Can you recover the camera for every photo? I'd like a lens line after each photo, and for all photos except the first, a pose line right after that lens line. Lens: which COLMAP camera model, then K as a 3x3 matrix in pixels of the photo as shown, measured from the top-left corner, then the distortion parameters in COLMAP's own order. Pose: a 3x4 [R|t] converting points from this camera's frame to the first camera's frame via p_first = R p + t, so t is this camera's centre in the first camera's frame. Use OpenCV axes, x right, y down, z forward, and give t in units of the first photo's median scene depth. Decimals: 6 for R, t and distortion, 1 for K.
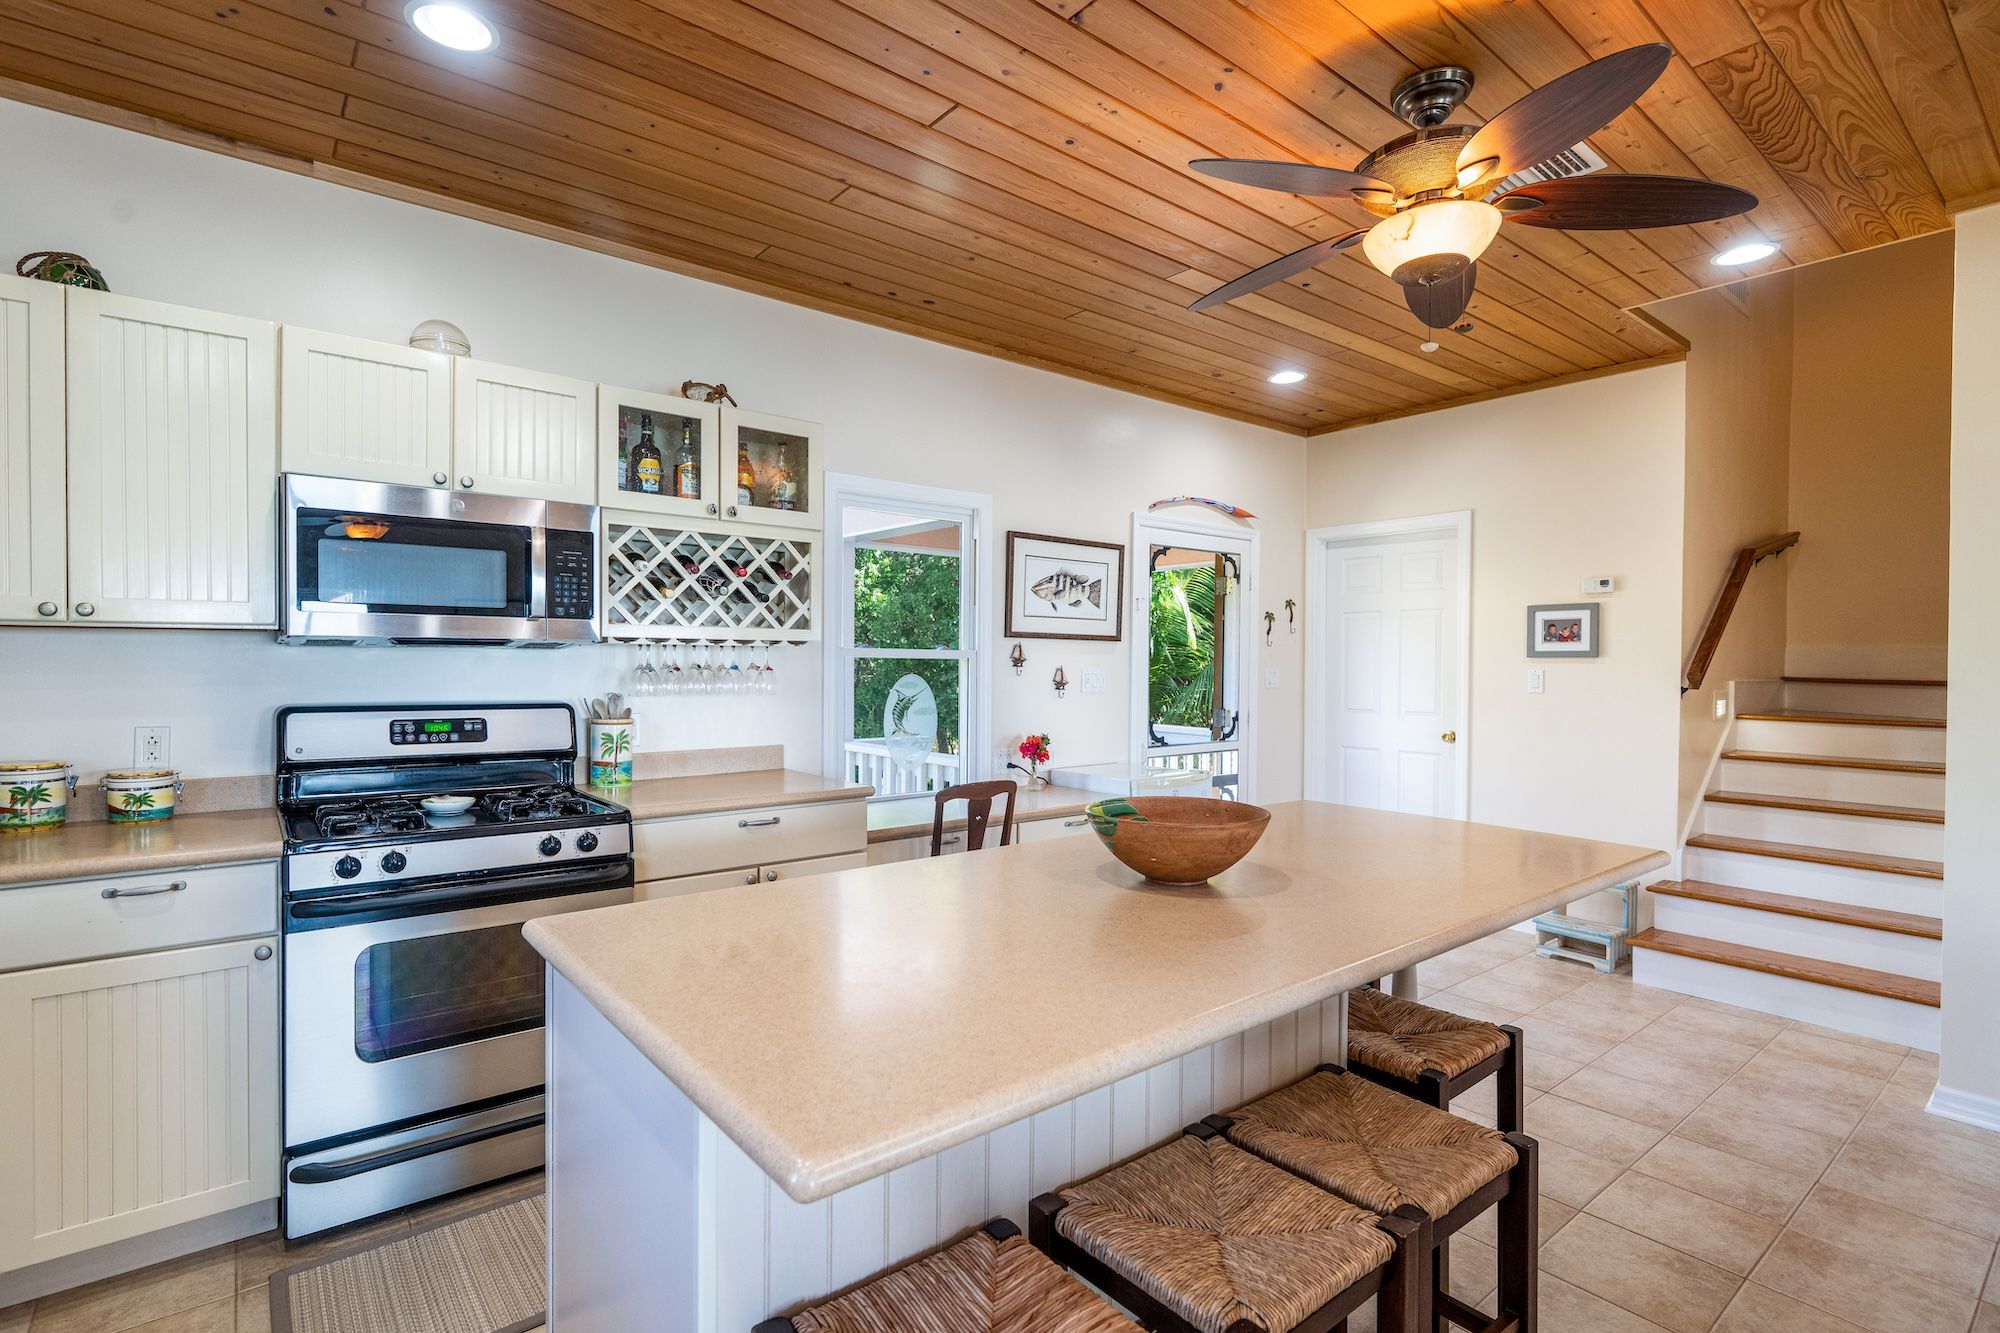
lens RADIAL K [[917.1, 0, 999.3], [0, 917.1, 669.8], [0, 0, 1]] dist [0.001998, -0.003798]
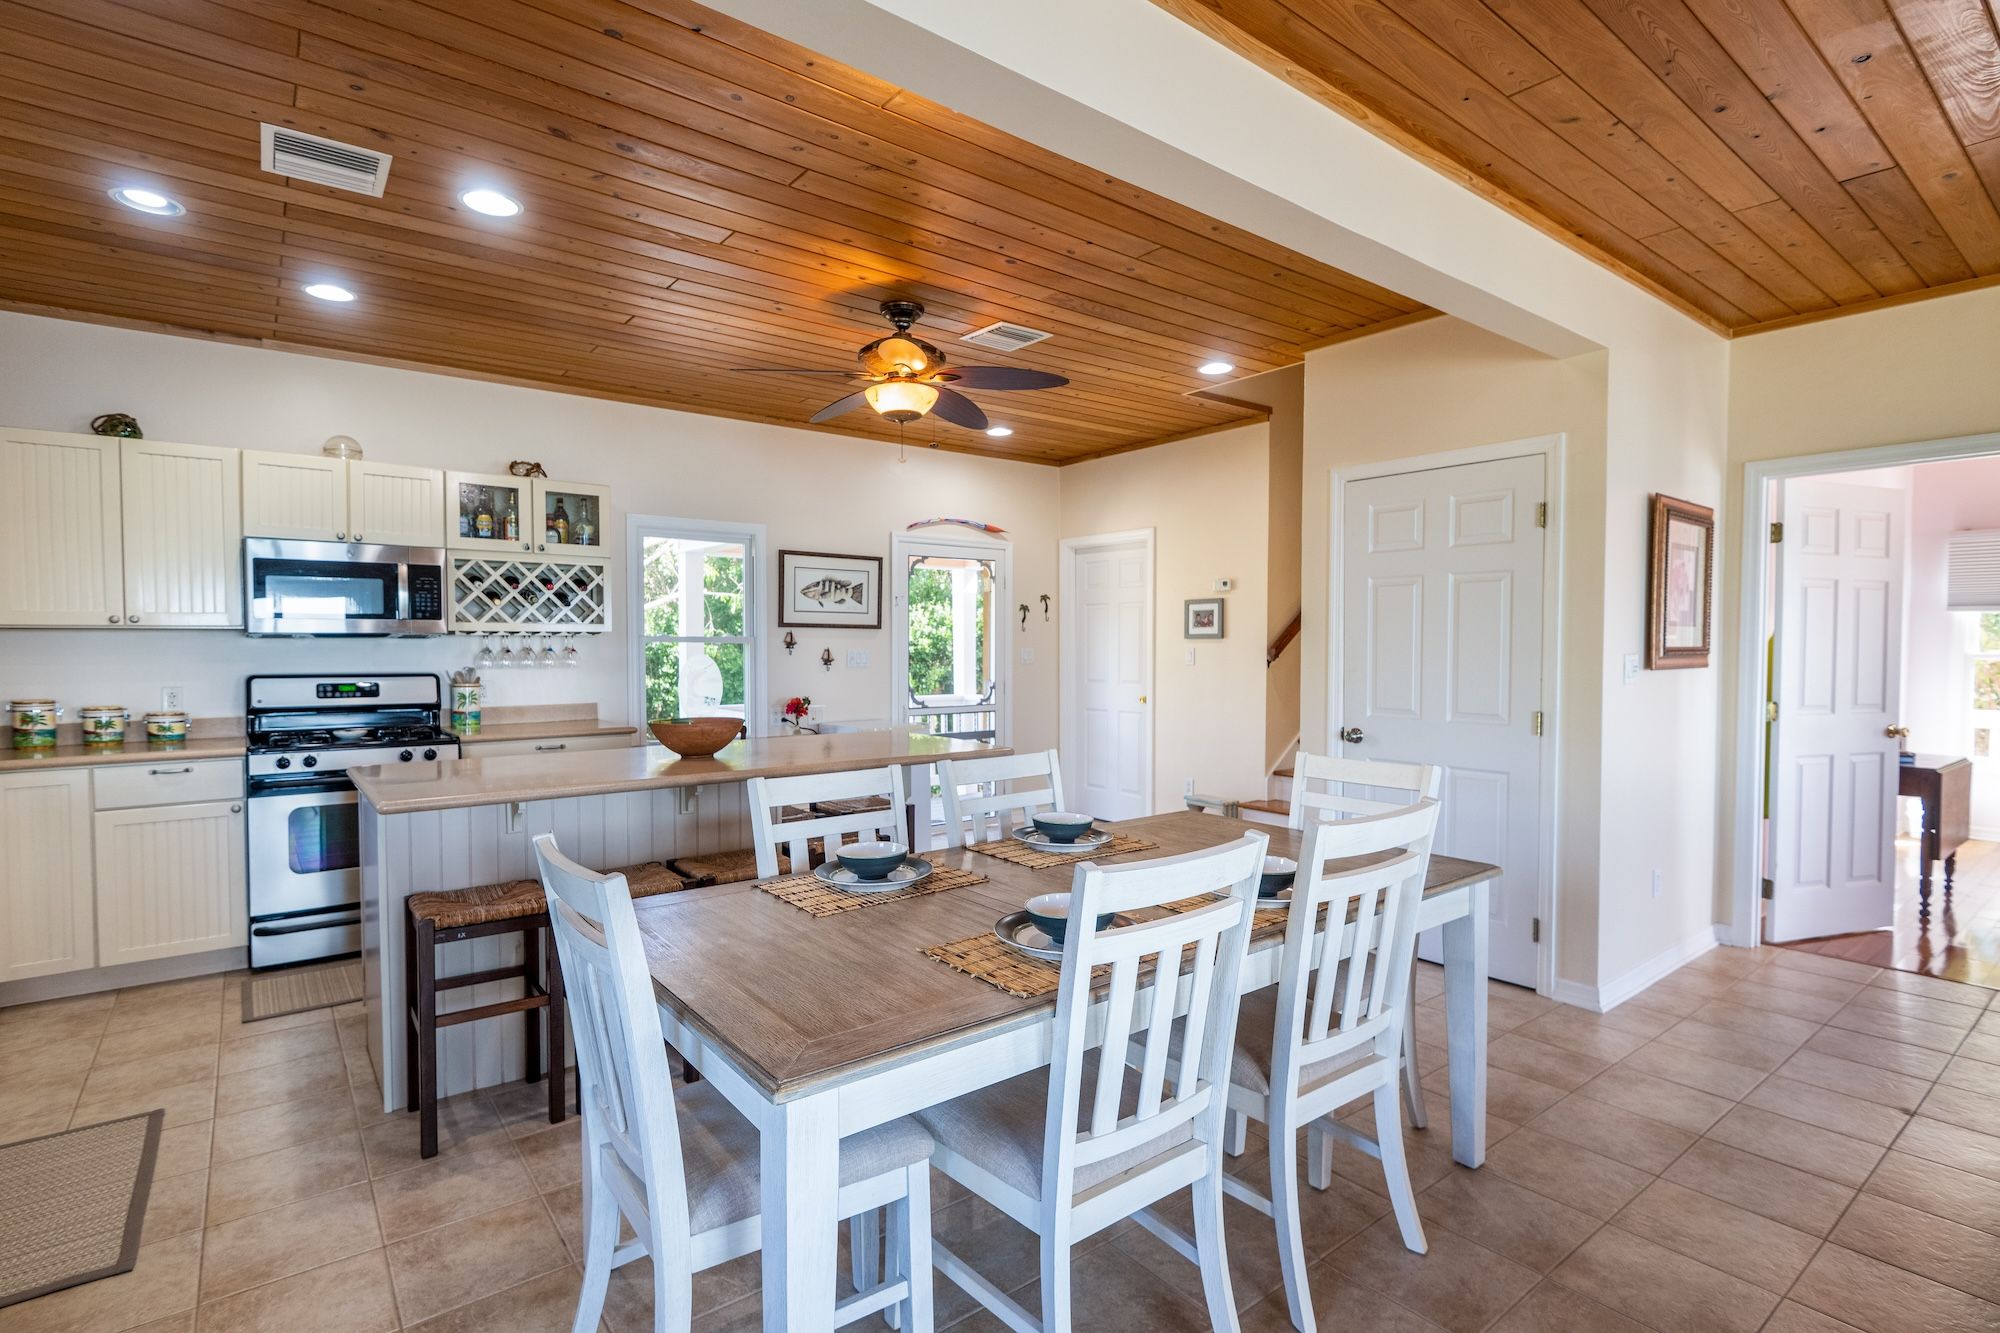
lens RADIAL K [[917.1, 0, 989.2], [0, 917.1, 666.9], [0, 0, 1]] dist [0.001998, -0.003798]
pose [[0.999900, -0.006261, -0.012700, 0.480255], [0.006462, 0.999853, 0.015897, 0.006538], [0.012599, -0.015977, 0.999793, -0.532520]]
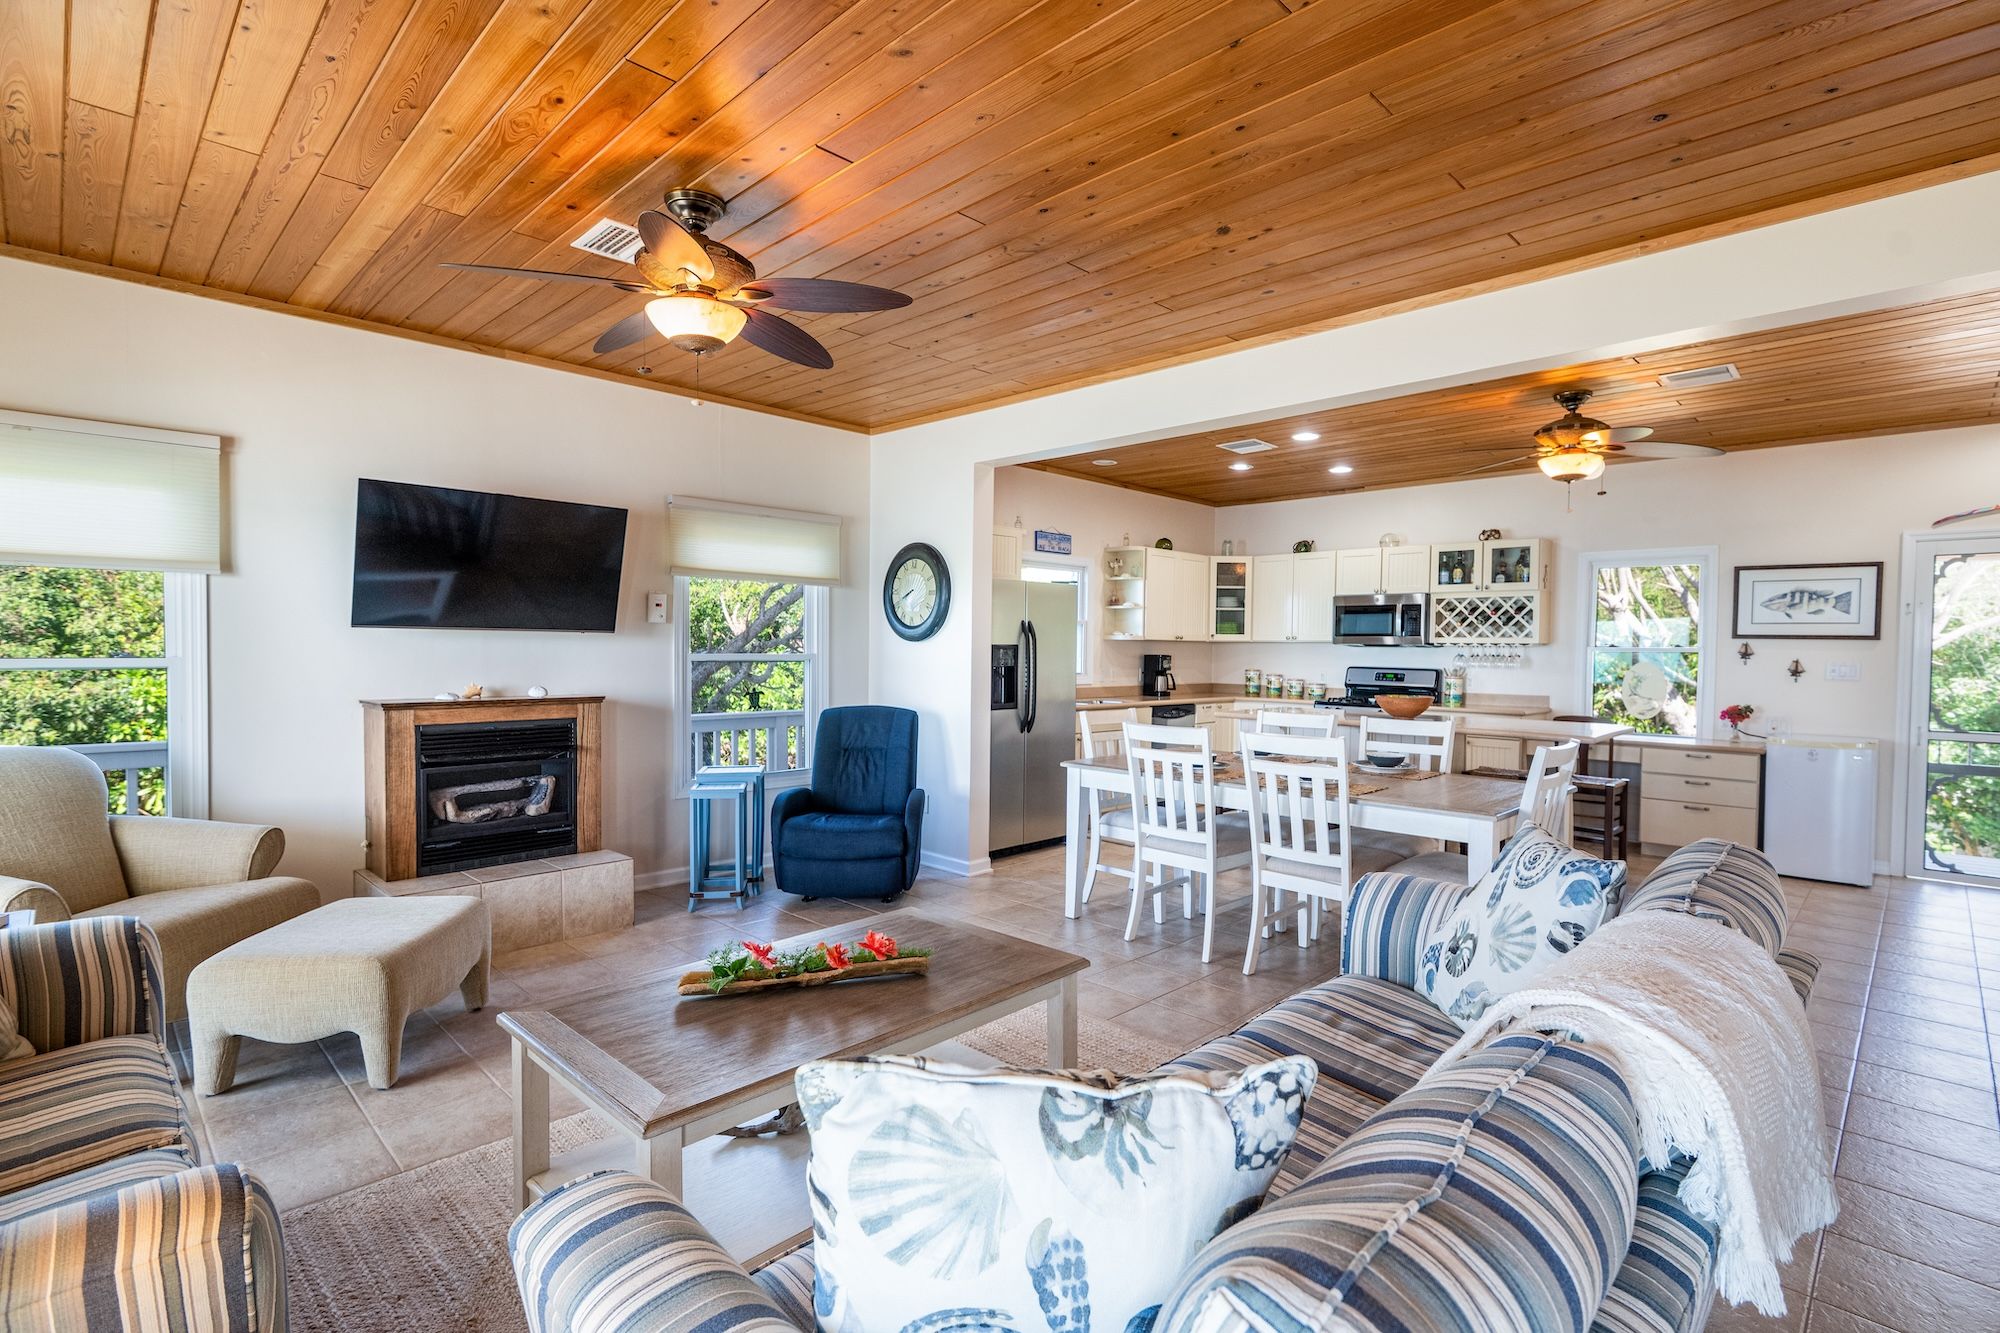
lens RADIAL K [[917.1, 0, 1034.2], [0, 917.1, 673.3], [0, 0, 1]] dist [0.001998, -0.003798]
pose [[0.146248, 0.025130, -0.988929, 1.832071], [-0.019827, 0.999551, 0.022468, 0.012483], [0.989049, 0.016321, 0.146681, -0.453058]]
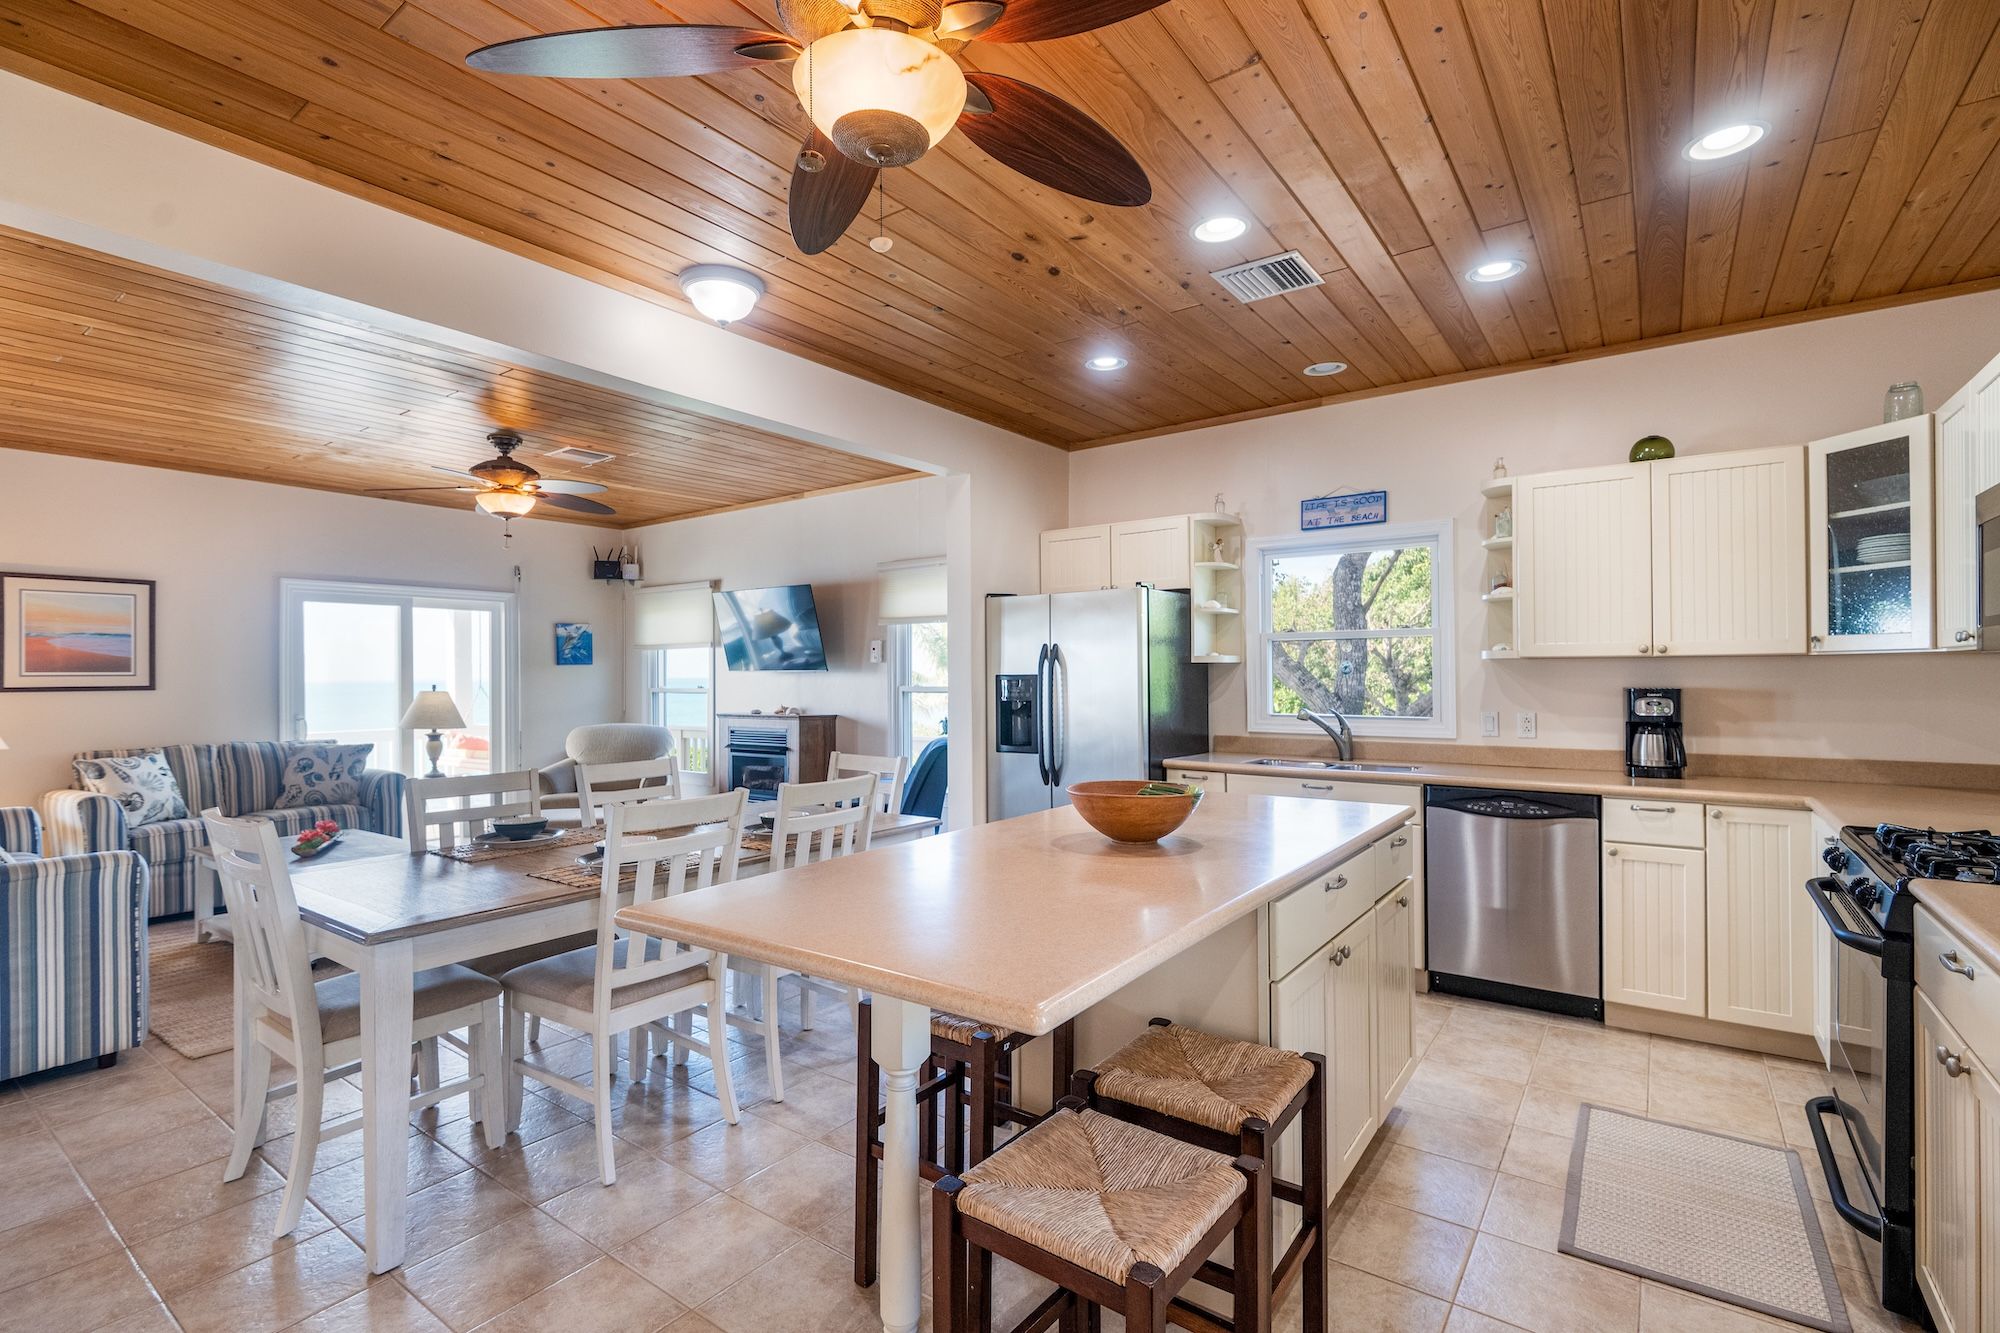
lens RADIAL K [[917.1, 0, 998.6], [0, 917.1, 670.8], [0, 0, 1]] dist [0.001998, -0.003798]
pose [[-0.960193, -0.000394, -0.279336, 0.415033], [-0.001126, 0.999996, 0.002461, -0.013432], [0.279334, 0.002678, -0.960190, 1.269832]]
